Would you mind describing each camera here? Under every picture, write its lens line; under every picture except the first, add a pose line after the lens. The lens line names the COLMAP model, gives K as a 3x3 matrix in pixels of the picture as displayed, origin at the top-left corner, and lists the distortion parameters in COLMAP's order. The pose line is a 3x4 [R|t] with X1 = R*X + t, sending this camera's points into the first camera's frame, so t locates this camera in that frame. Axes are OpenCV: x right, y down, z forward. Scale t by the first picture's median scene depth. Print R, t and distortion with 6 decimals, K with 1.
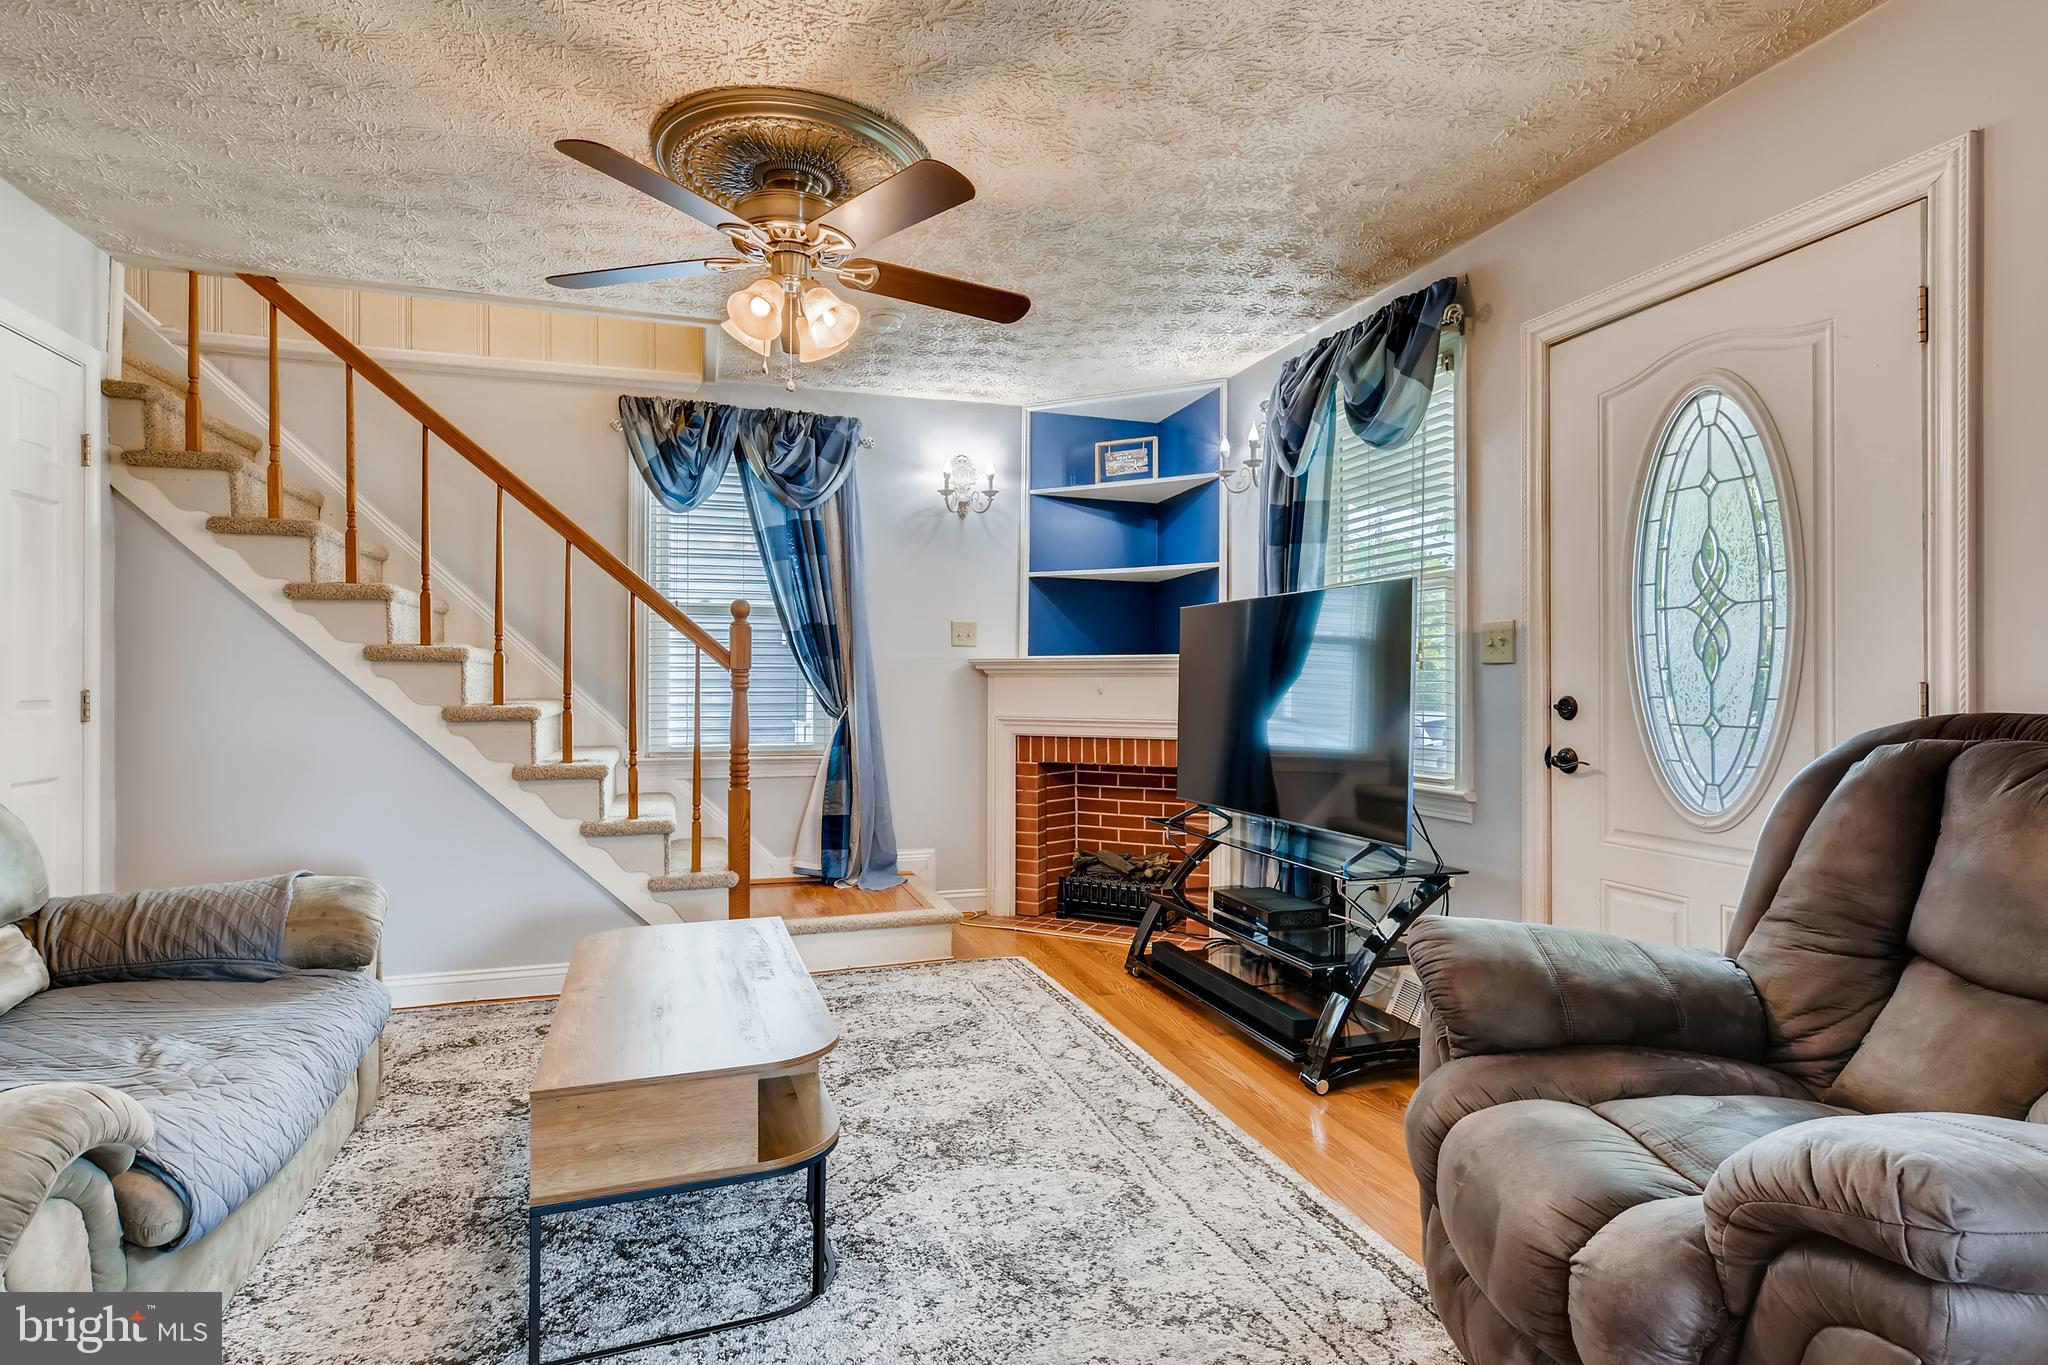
lens RADIAL K [[1045.3, 0, 1014.2], [0, 1045.3, 678.7], [0, 0, 1]] dist [-0.004630, 0.002751]
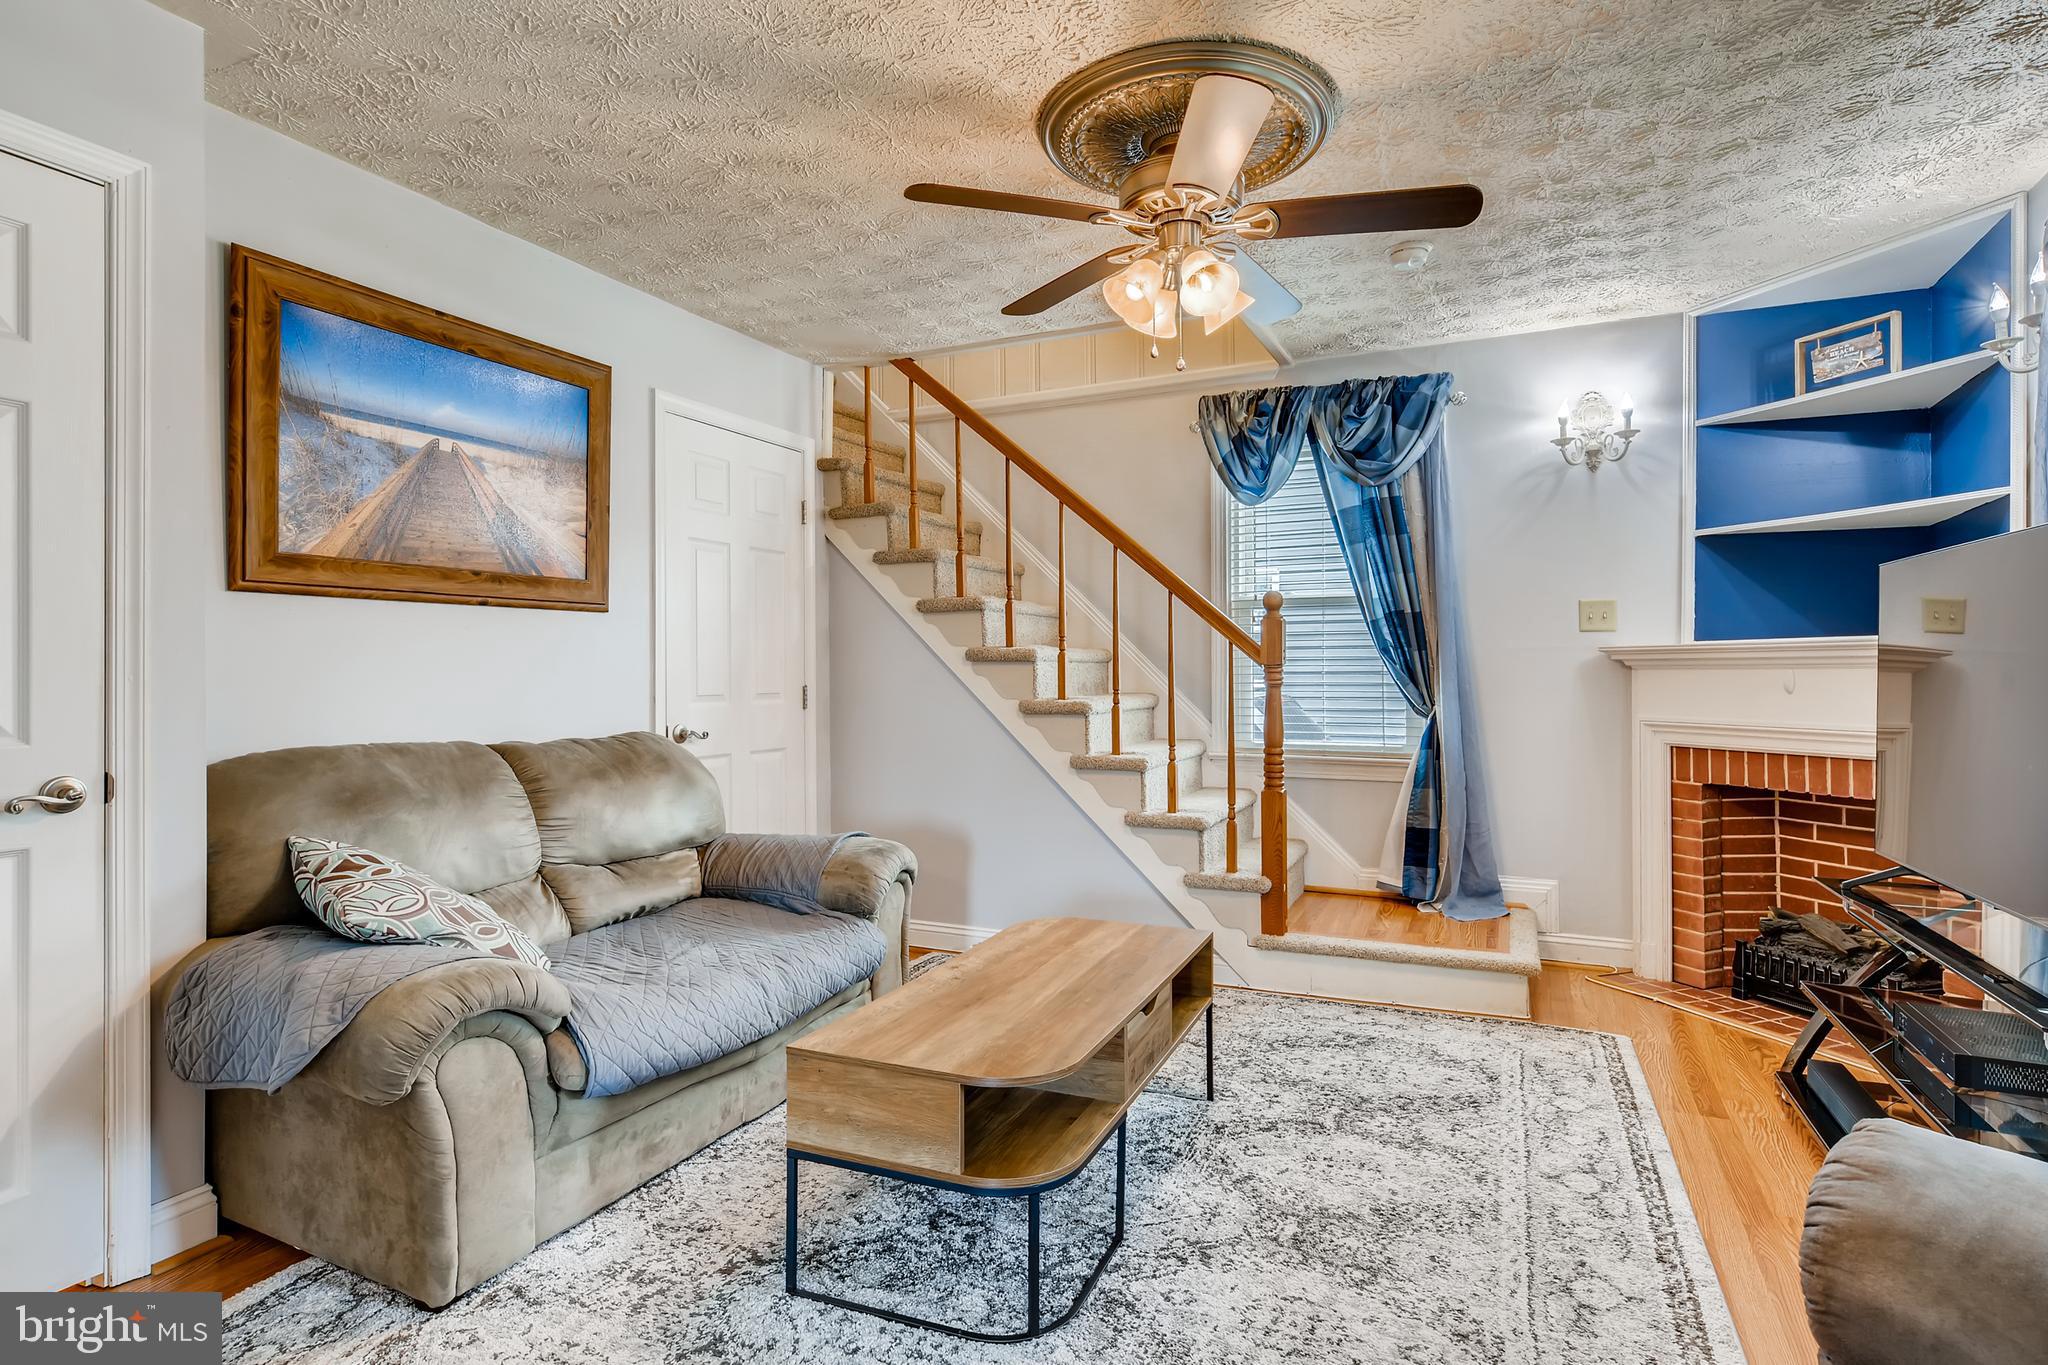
lens RADIAL K [[1045.3, 0, 1016.0], [0, 1045.3, 670.3], [0, 0, 1]] dist [-0.004630, 0.002751]
pose [[0.730510, -0.006757, -0.682869, 0.244768], [0.007862, 0.999968, -0.001485, -0.004960], [0.682857, -0.004284, 0.730539, 0.167014]]
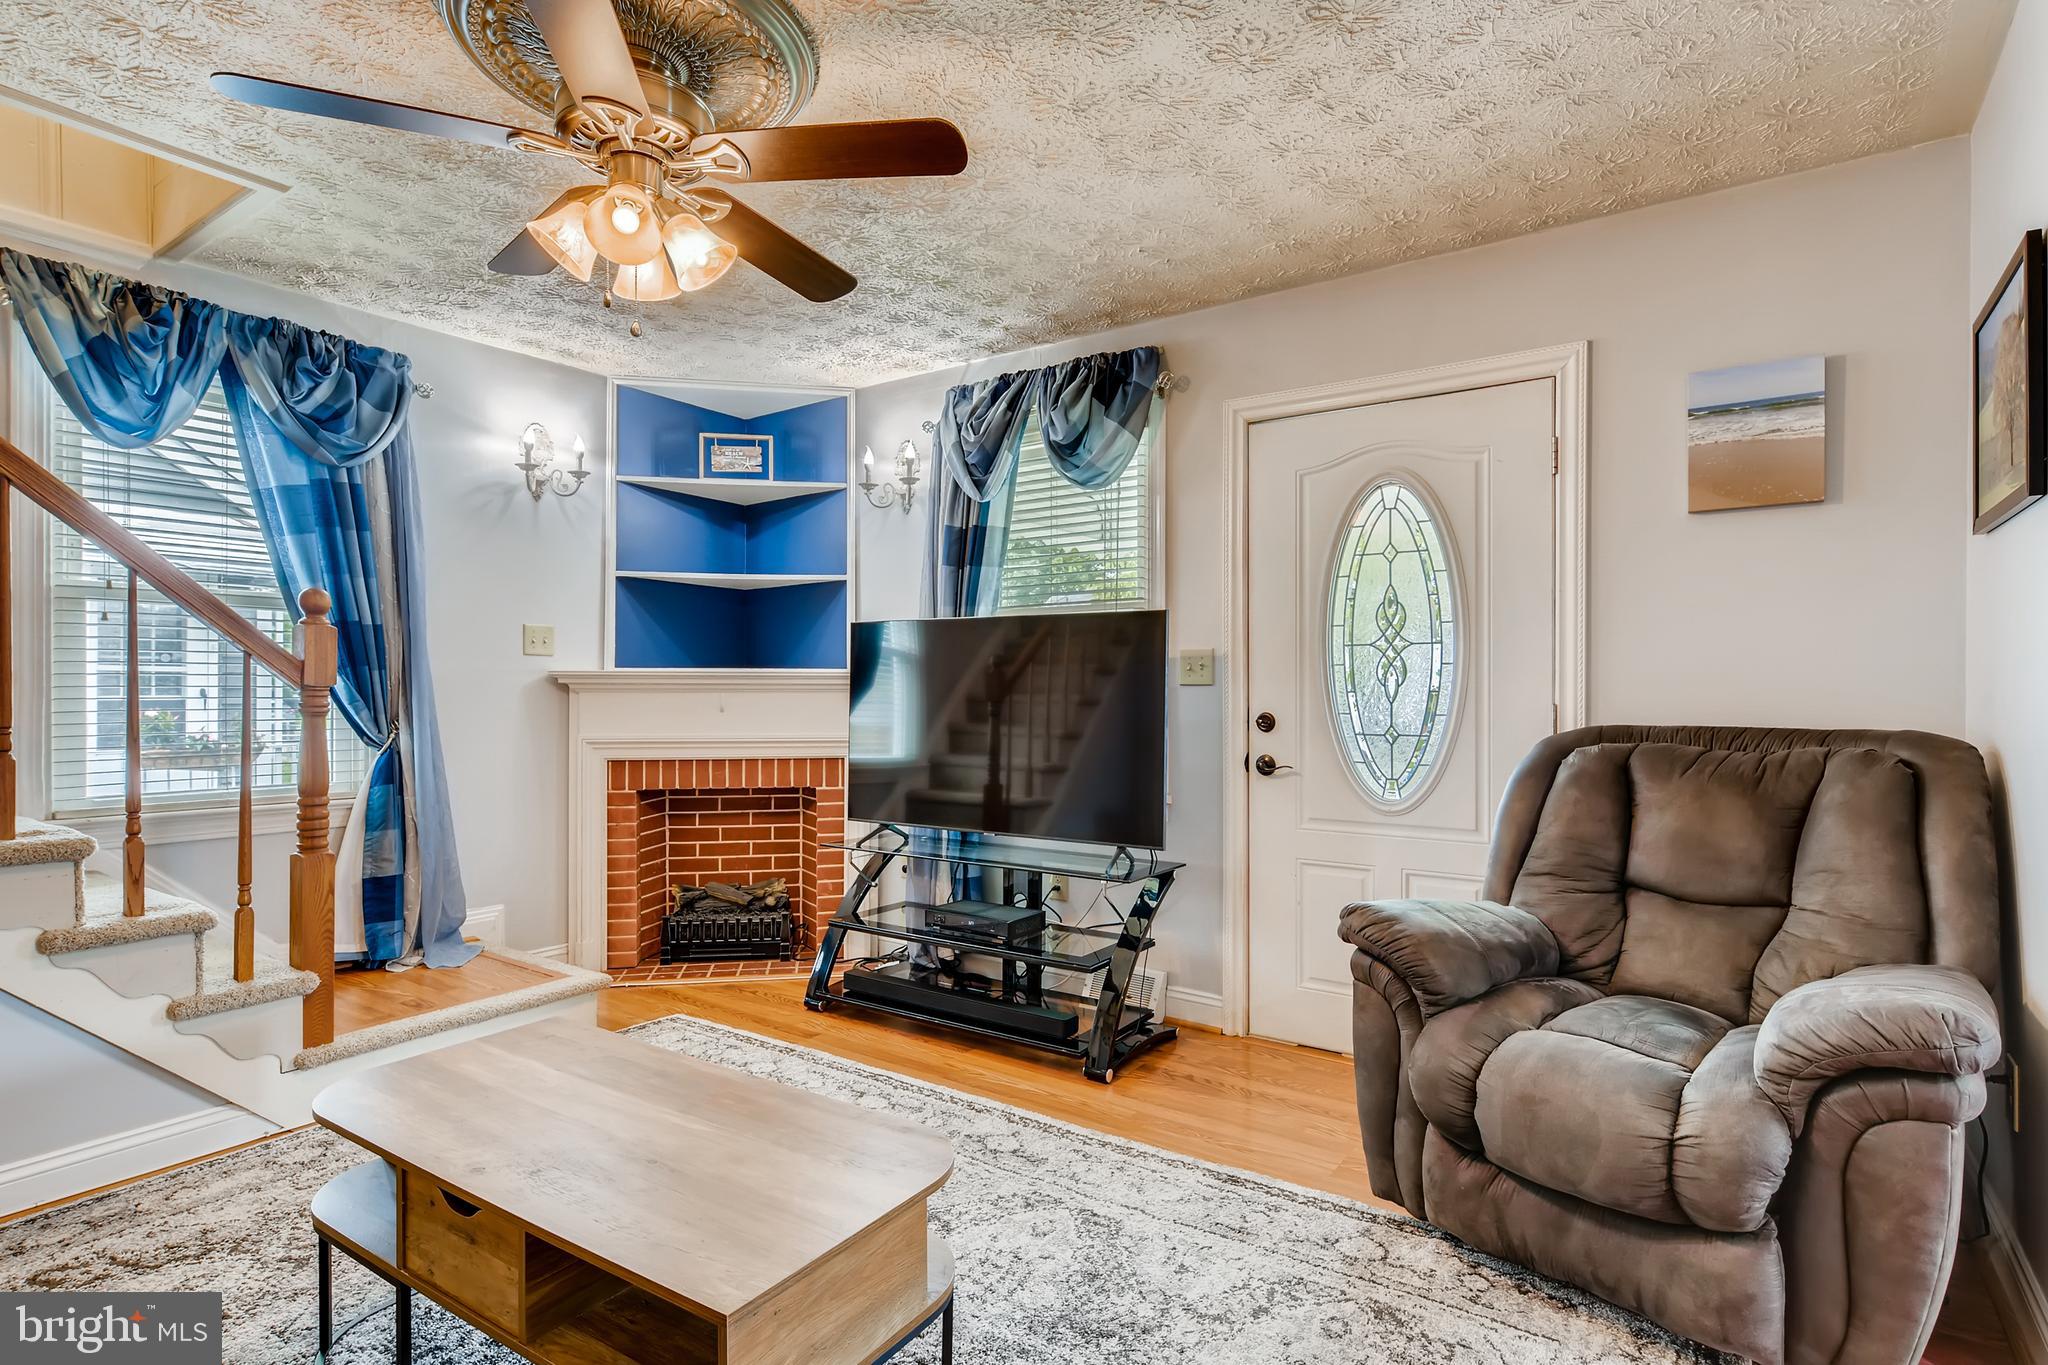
lens RADIAL K [[1045.3, 0, 1019.5], [0, 1045.3, 693.3], [0, 0, 1]] dist [-0.004630, 0.002751]
pose [[0.792110, -0.003514, 0.610368, -0.358820], [-0.002309, 0.999959, 0.008754, -0.012873], [-0.610374, -0.008344, 0.792070, 0.162803]]
